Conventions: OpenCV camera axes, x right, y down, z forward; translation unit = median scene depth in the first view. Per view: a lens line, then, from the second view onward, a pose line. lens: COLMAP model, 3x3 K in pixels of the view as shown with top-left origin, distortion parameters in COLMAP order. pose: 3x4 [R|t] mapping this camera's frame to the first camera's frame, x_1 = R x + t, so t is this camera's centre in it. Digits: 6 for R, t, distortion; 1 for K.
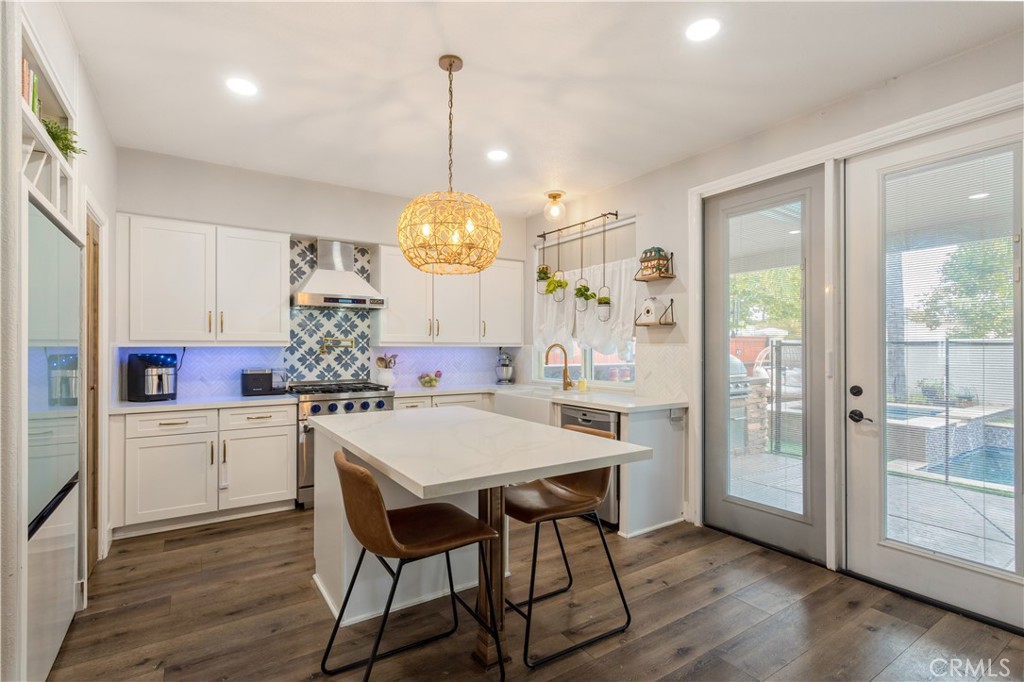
lens RADIAL K [[479.8, 0, 513.2], [0, 479.8, 342.3], [0, 0, 1]] dist [-0.001851, 0.000073]
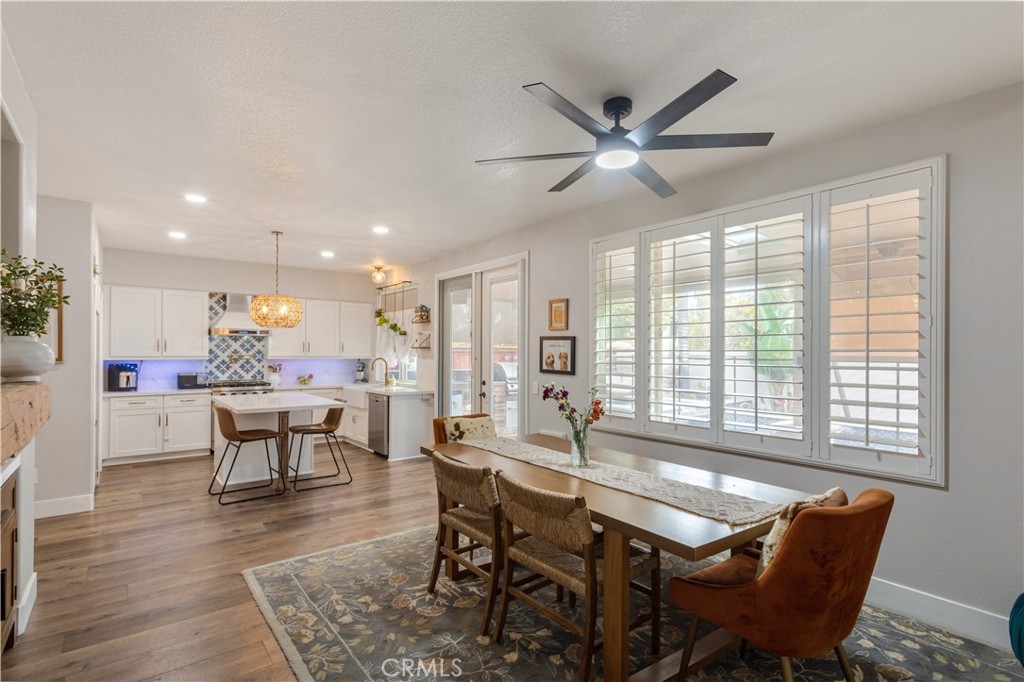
lens RADIAL K [[479.8, 0, 512.7], [0, 479.8, 350.6], [0, 0, 1]] dist [-0.001851, 0.000073]
pose [[0.996463, 0.003674, 0.083958, 0.427186], [-0.004156, 0.999976, 0.005572, -0.033427], [-0.083935, -0.005901, 0.996454, -0.712892]]
